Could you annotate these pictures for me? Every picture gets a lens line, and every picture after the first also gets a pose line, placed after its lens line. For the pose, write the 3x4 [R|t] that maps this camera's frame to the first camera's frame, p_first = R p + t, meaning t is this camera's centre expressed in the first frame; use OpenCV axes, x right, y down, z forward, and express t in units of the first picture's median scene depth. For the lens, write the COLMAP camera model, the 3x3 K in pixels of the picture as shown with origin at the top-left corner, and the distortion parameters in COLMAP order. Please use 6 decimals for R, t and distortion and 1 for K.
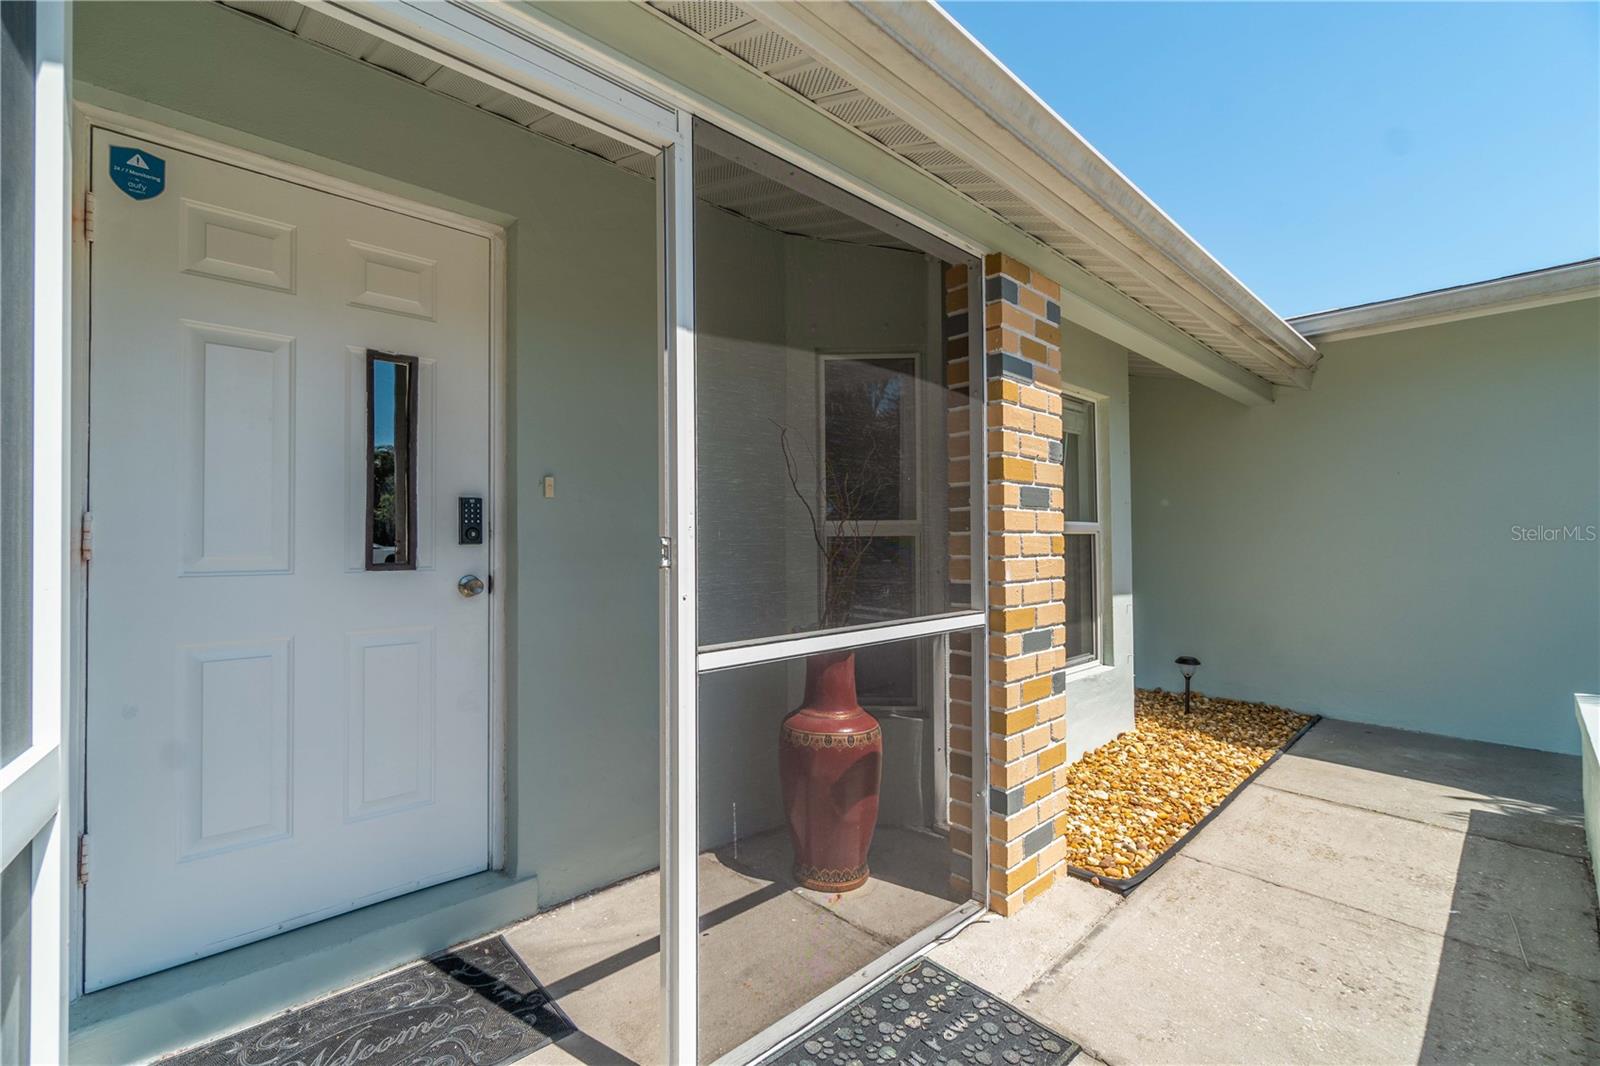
lens RADIAL K [[692.3, 0, 796.7], [0, 692.3, 529.2], [0, 0, 1]] dist [0.002404, -0.000136]
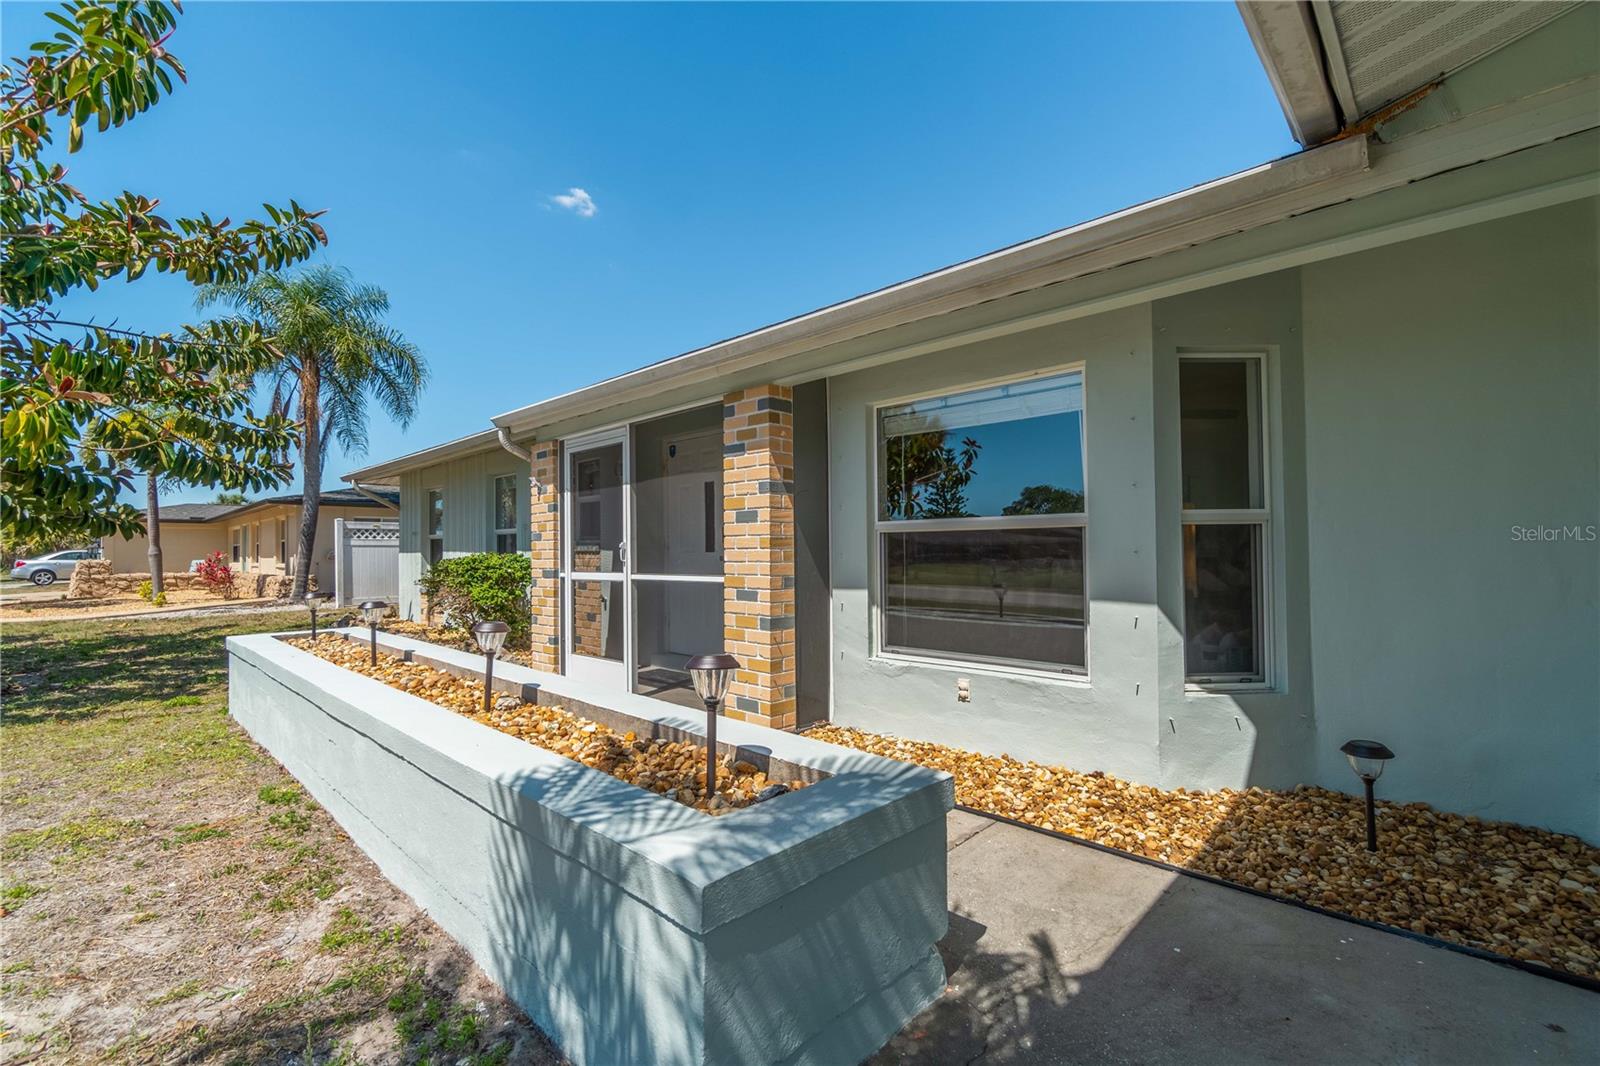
lens RADIAL K [[692.3, 0, 799.8], [0, 692.3, 541.5], [0, 0, 1]] dist [0.002404, -0.000136]
pose [[0.050173, -0.011247, -0.998677, 2.254268], [0.022782, 0.999689, -0.010114, 0.042897], [0.998481, -0.022244, 0.050414, 1.094963]]
